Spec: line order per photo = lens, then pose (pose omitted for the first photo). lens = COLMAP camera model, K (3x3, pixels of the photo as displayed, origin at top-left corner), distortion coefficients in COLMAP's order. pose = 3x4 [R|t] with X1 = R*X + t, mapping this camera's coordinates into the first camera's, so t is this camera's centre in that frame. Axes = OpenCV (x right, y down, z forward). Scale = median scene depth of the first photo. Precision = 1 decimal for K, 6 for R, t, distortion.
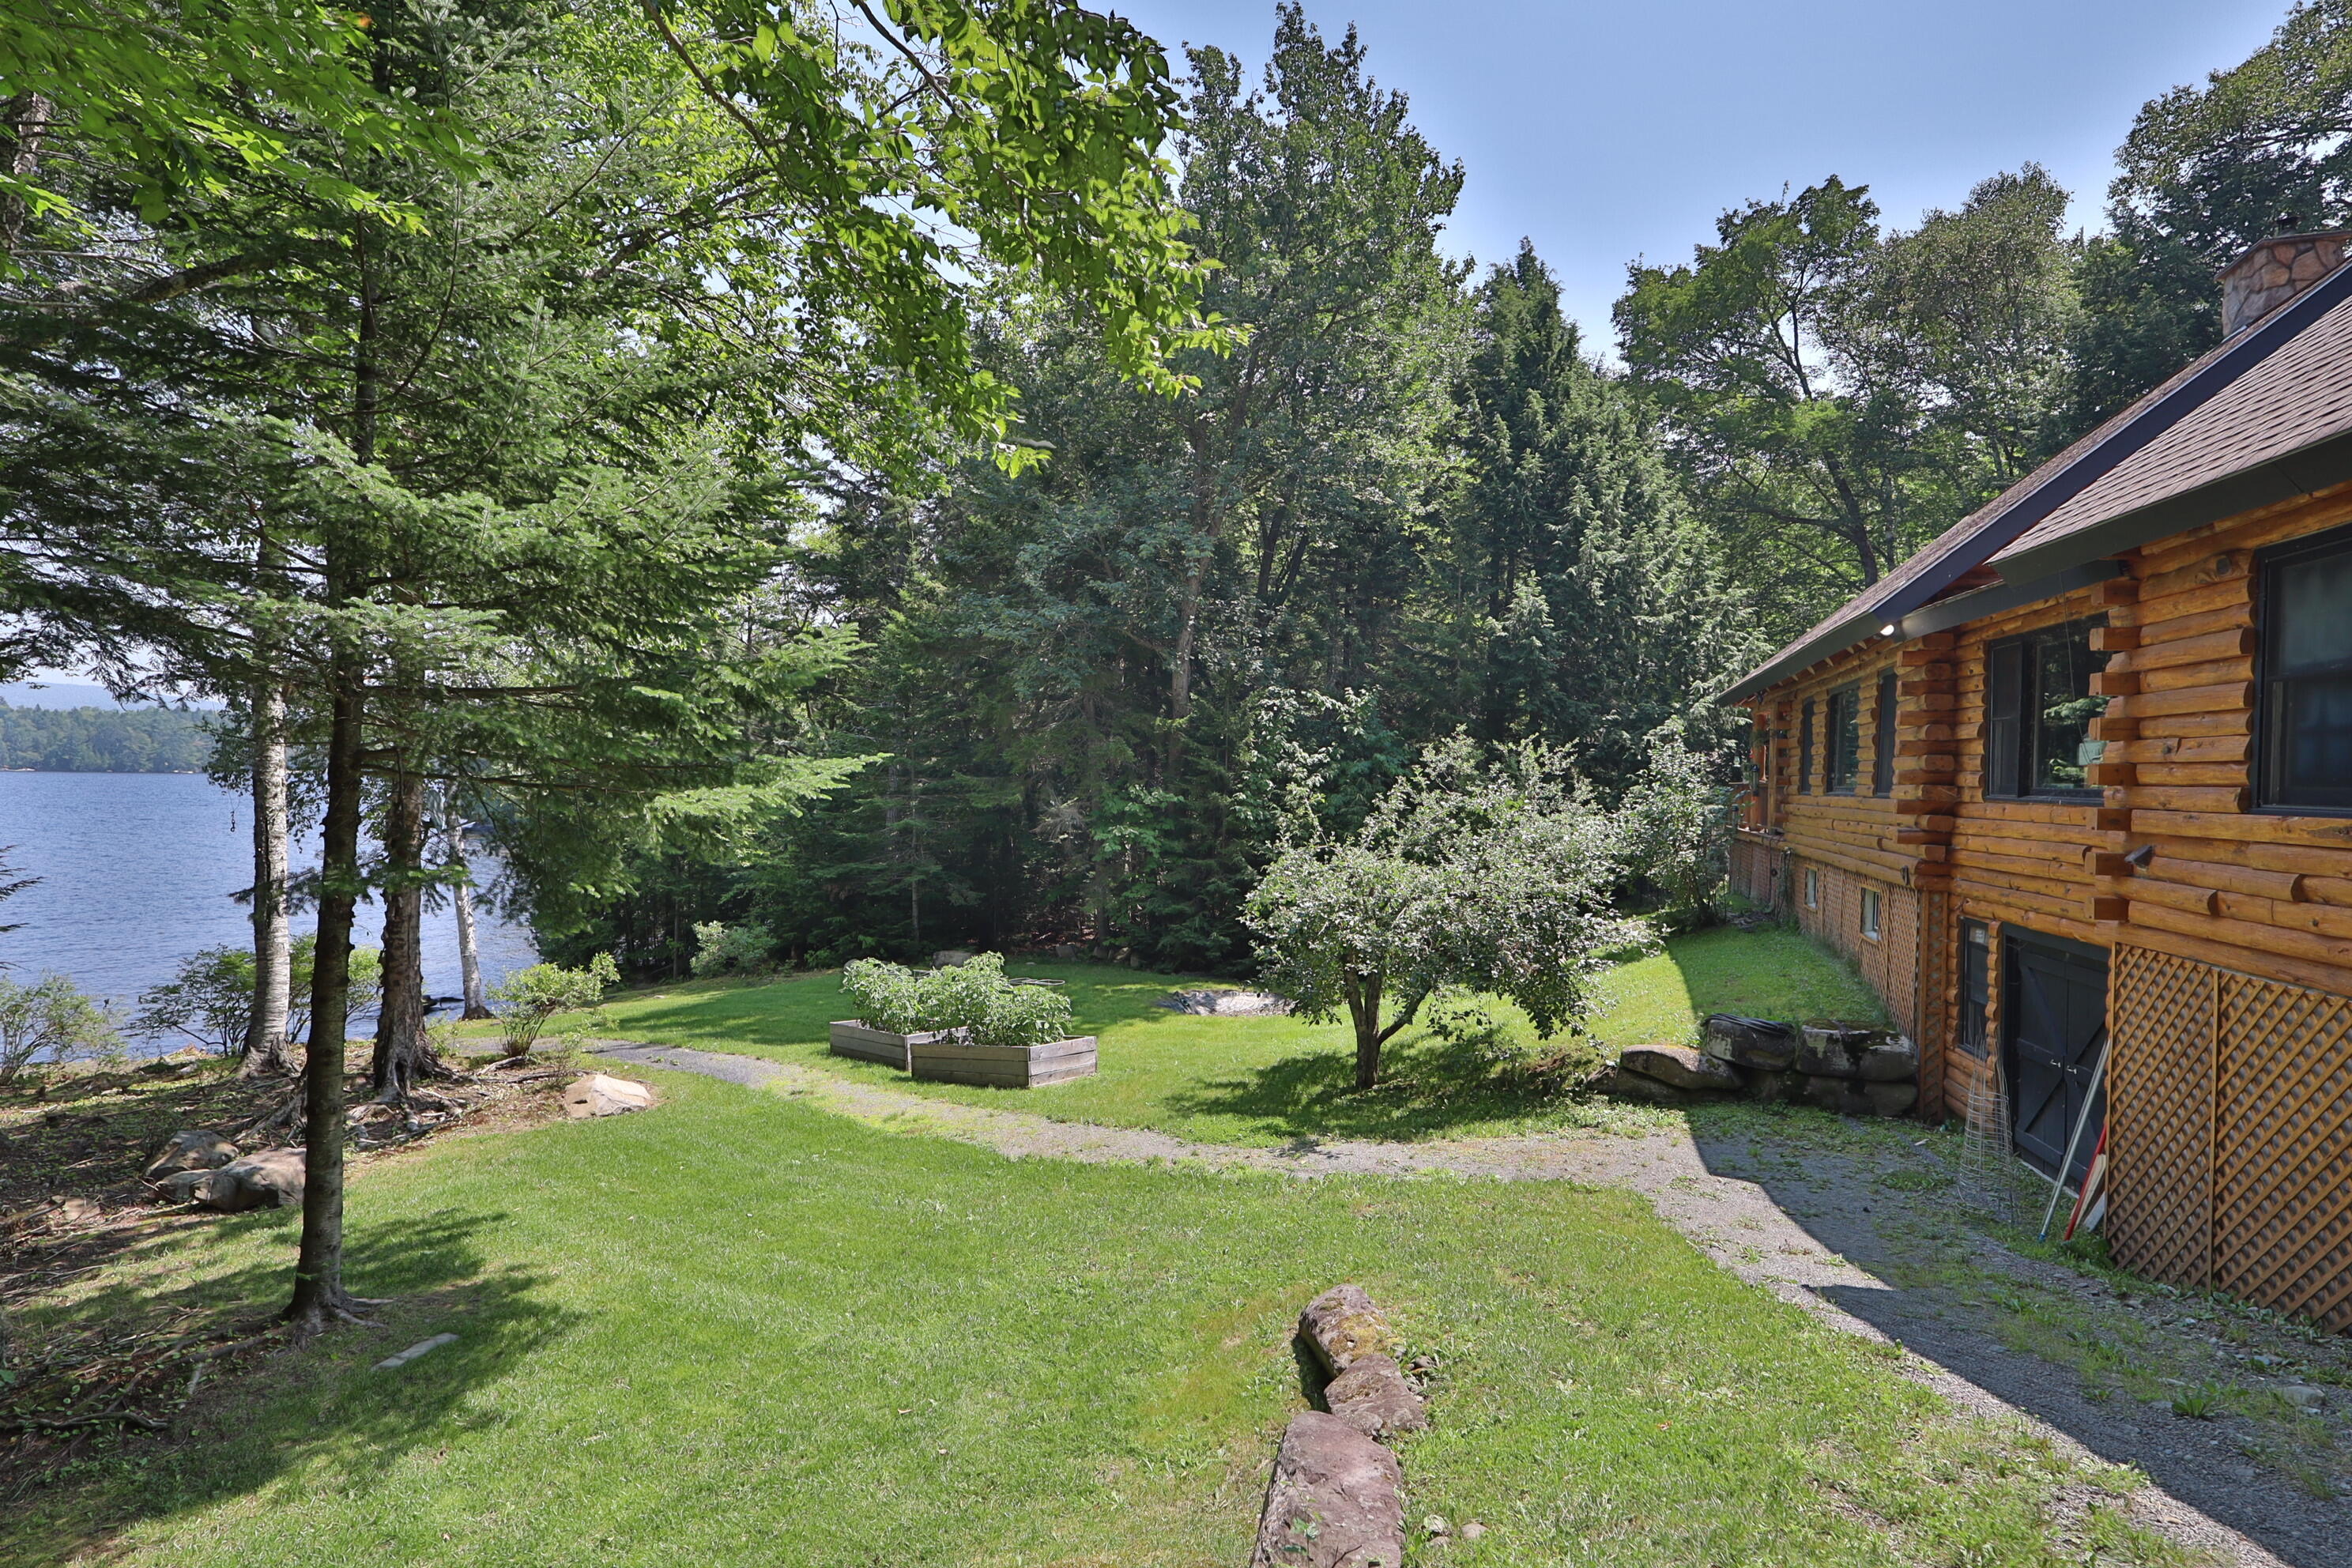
lens RADIAL K [[1194.8, 0, 1175.5], [0, 1194.8, 792.4], [0, 0, 1]] dist [0.000015, 0.000094]
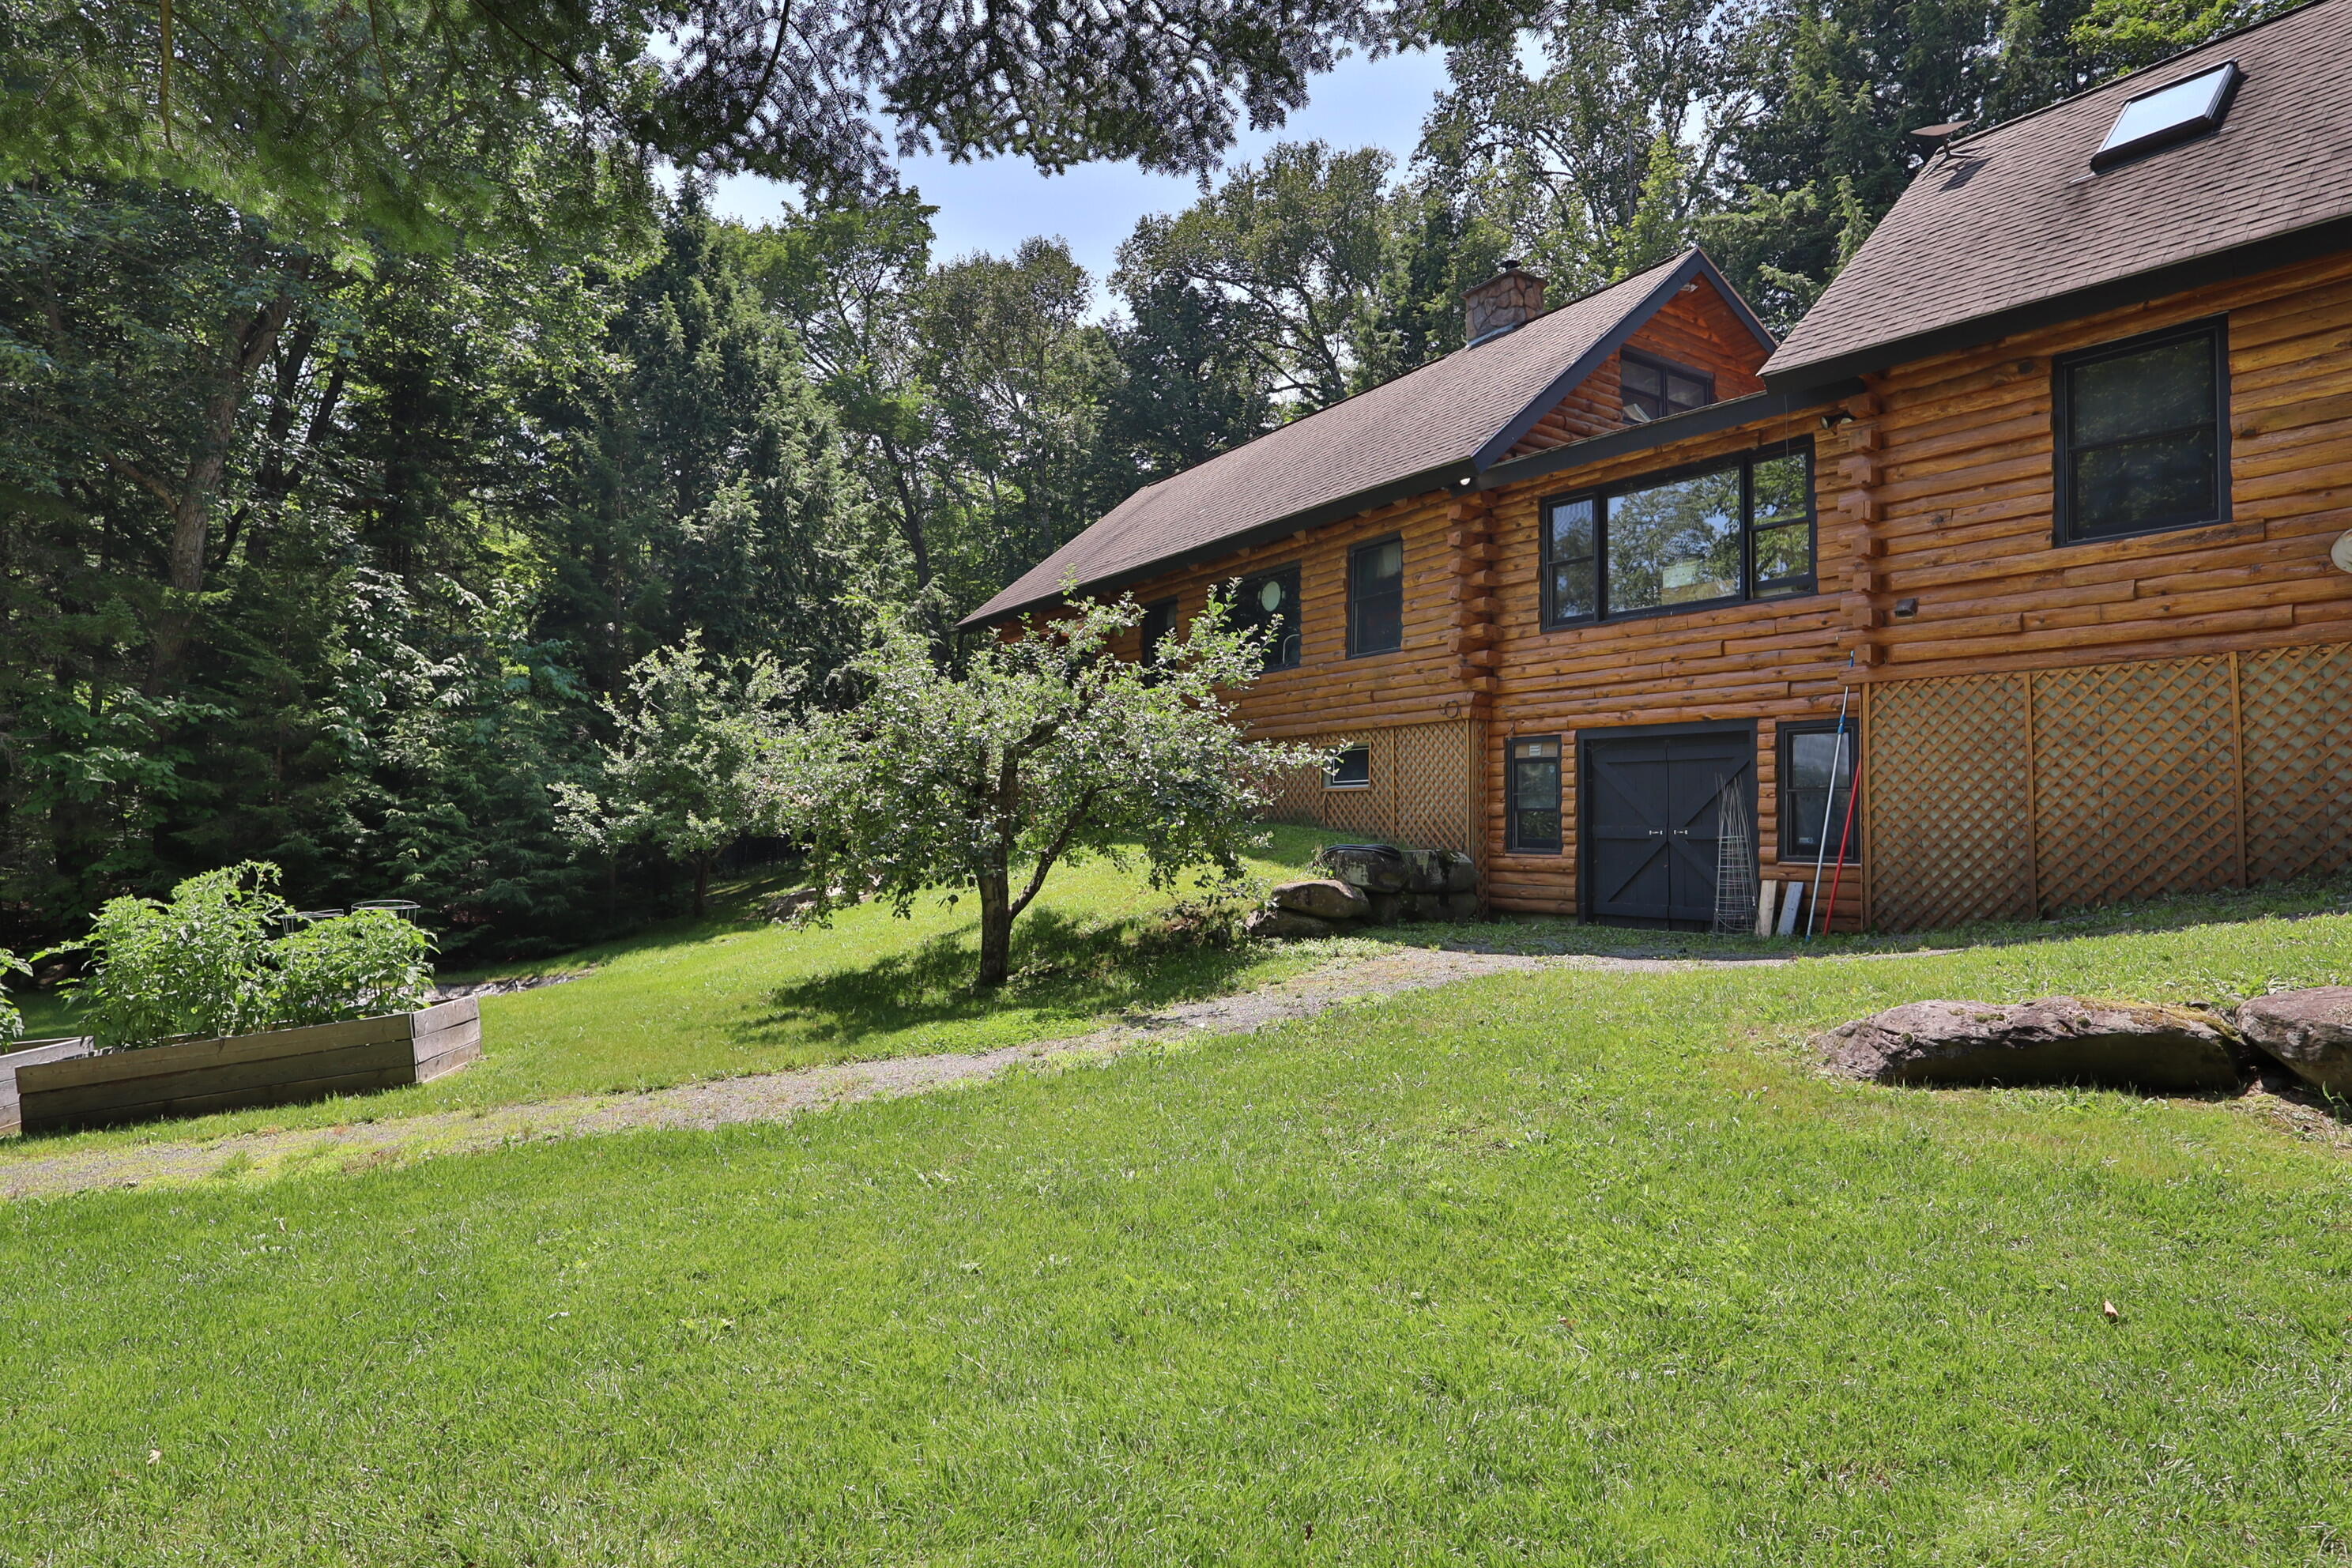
lens RADIAL K [[1194.8, 0, 1174.8], [0, 1194.8, 779.7], [0, 0, 1]] dist [0.000015, 0.000094]
pose [[0.640059, 0.010475, 0.768255, -0.352312], [0.011596, 0.999661, -0.023292, 0.136337], [-0.768239, 0.023817, 0.639721, 0.419541]]
